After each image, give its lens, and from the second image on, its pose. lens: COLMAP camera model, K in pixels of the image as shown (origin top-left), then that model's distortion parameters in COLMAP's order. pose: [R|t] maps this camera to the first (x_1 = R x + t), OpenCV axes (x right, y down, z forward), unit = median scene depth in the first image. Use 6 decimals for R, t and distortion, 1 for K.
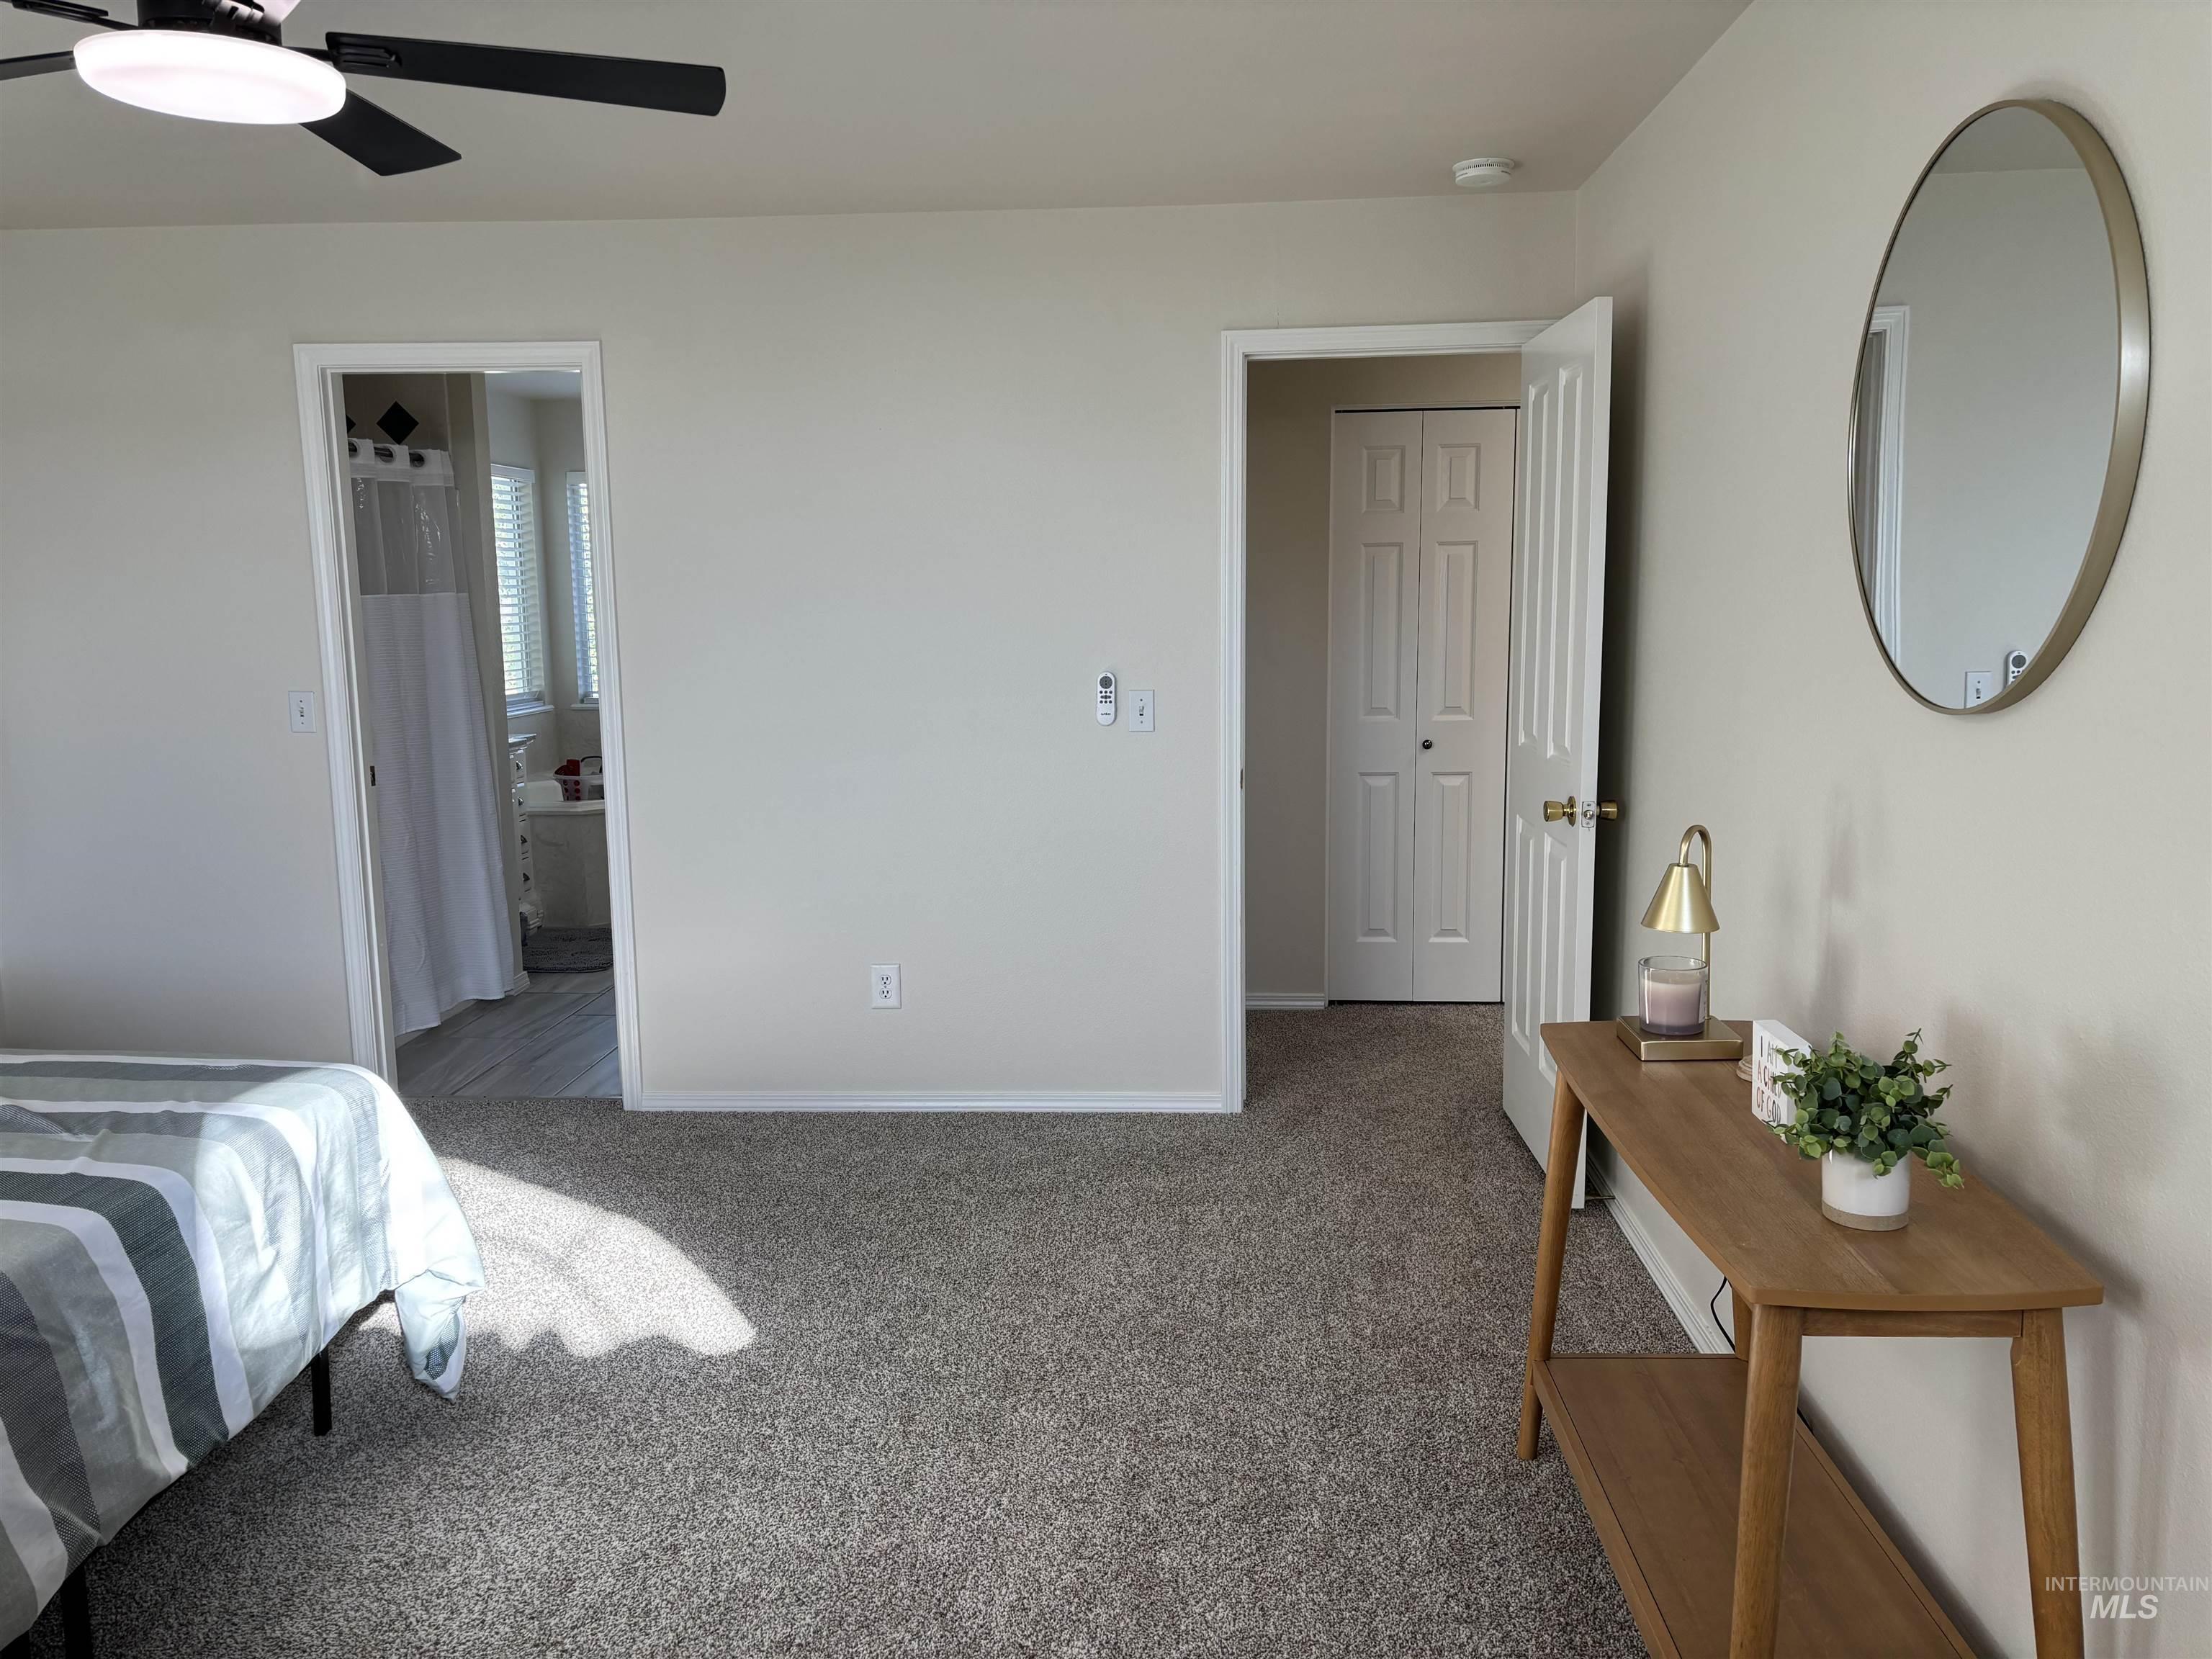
lens RADIAL K [[1668.2, 0, 1101.1], [0, 1668.2, 824.3], [0, 0, 1]] dist [0.055347, -0.052934]
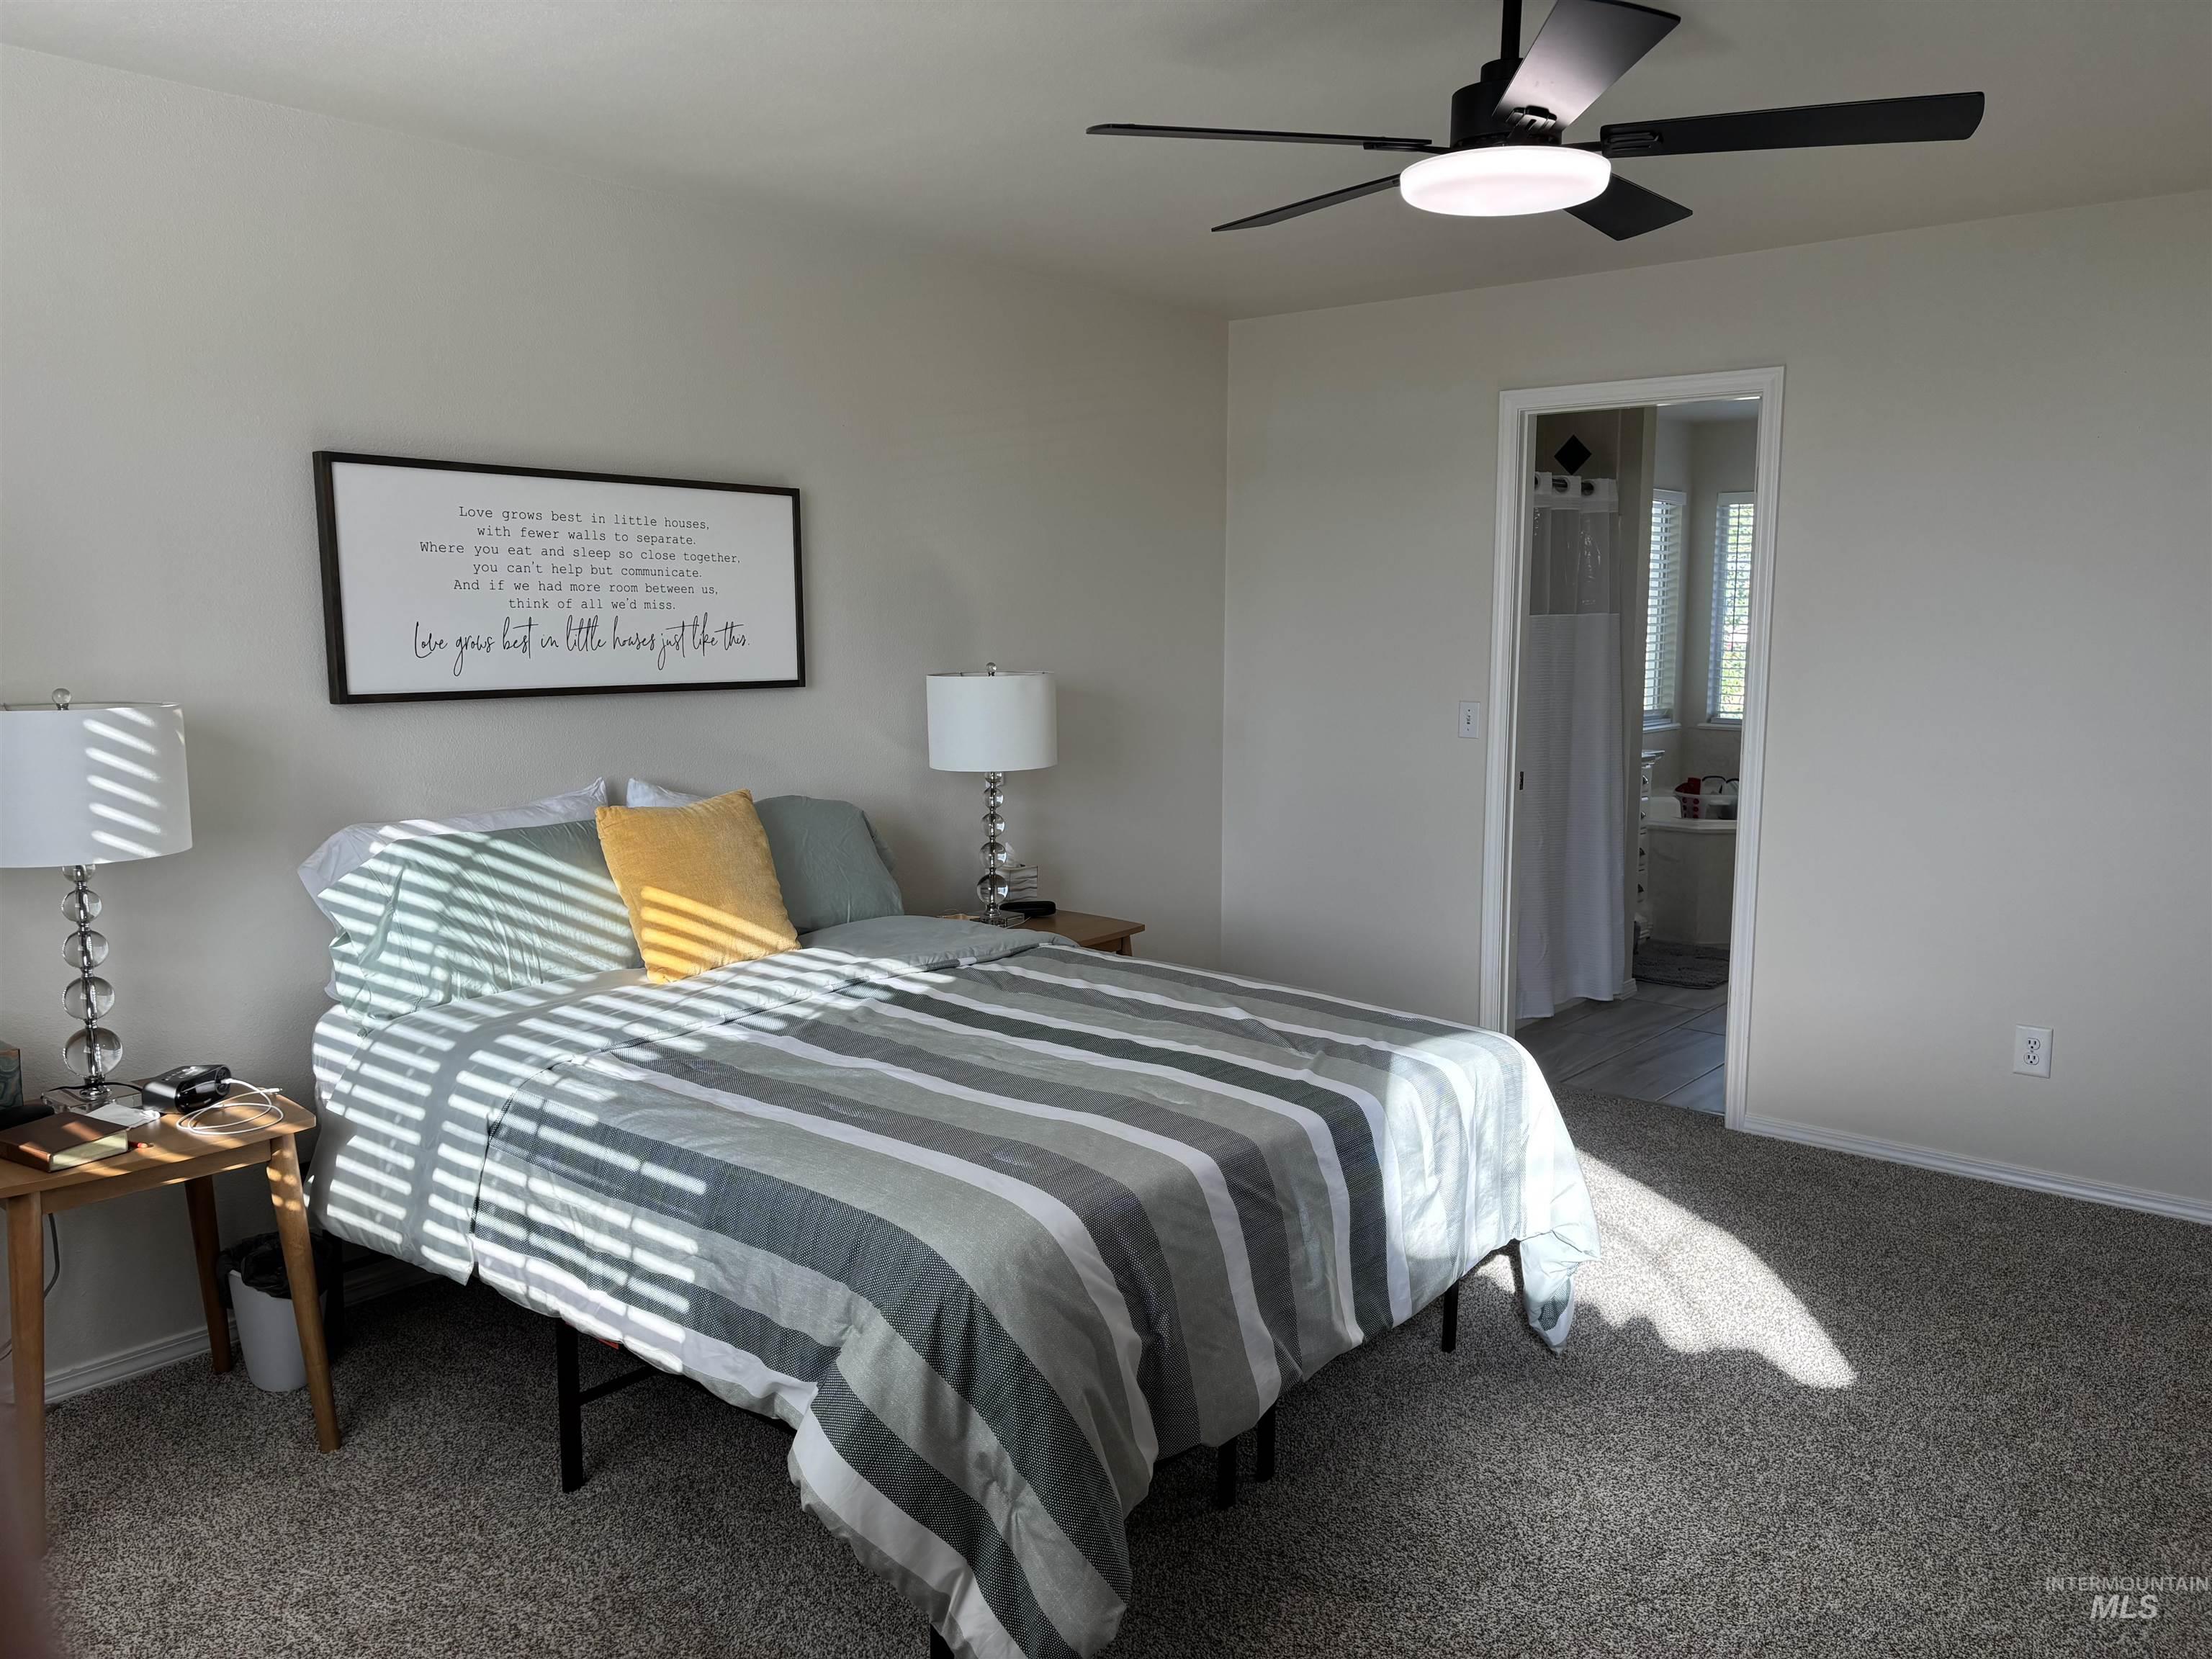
lens RADIAL K [[1668.2, 0, 1114.4], [0, 1668.2, 835.5], [0, 0, 1]] dist [0.055347, -0.052934]
pose [[0.807705, 0.093595, -0.582110, -0.014161], [-0.095280, 0.995063, 0.027786, 0.003596], [0.581837, 0.033021, 0.812635, -0.068257]]
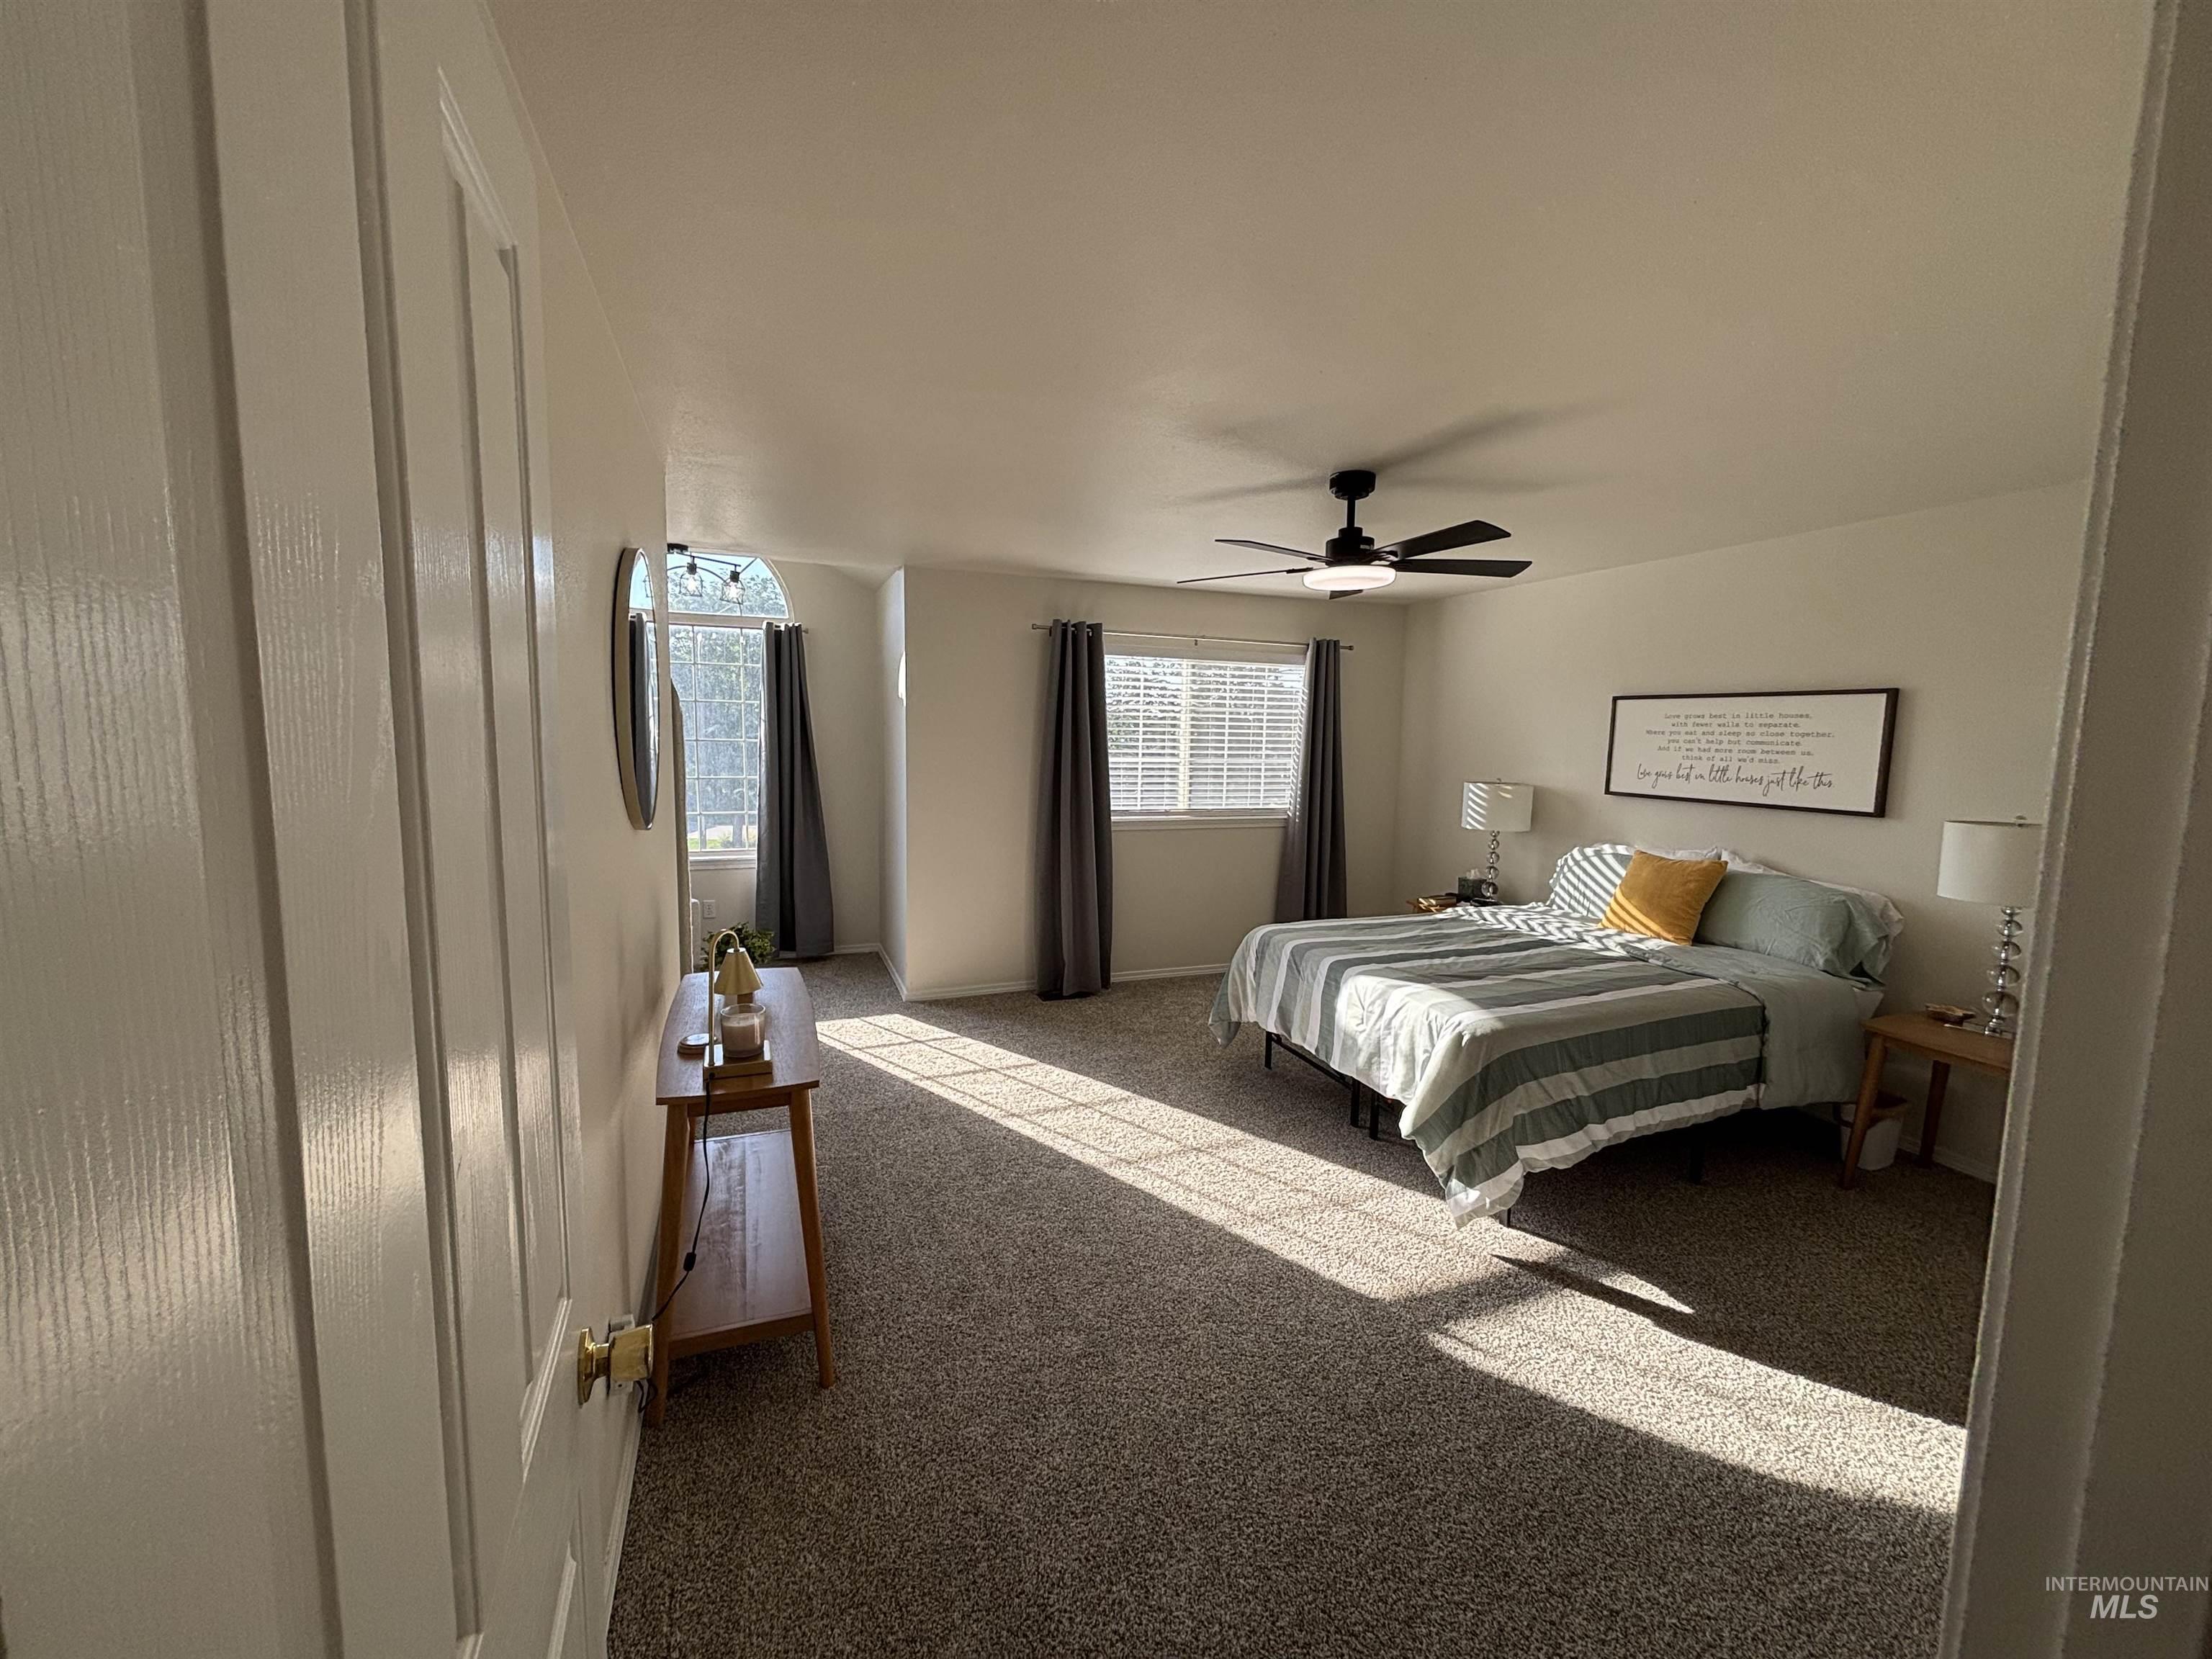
lens RADIAL K [[890.1, 0, 1126.8], [0, 890.1, 832.8], [0, 0, 1]] dist [0.000047, 0.001411]
pose [[-0.900827, 0.042578, -0.432085, 0.308473], [-0.070399, 0.967688, 0.242126, -0.260208], [0.428432, 0.248532, -0.868722, 1.590233]]
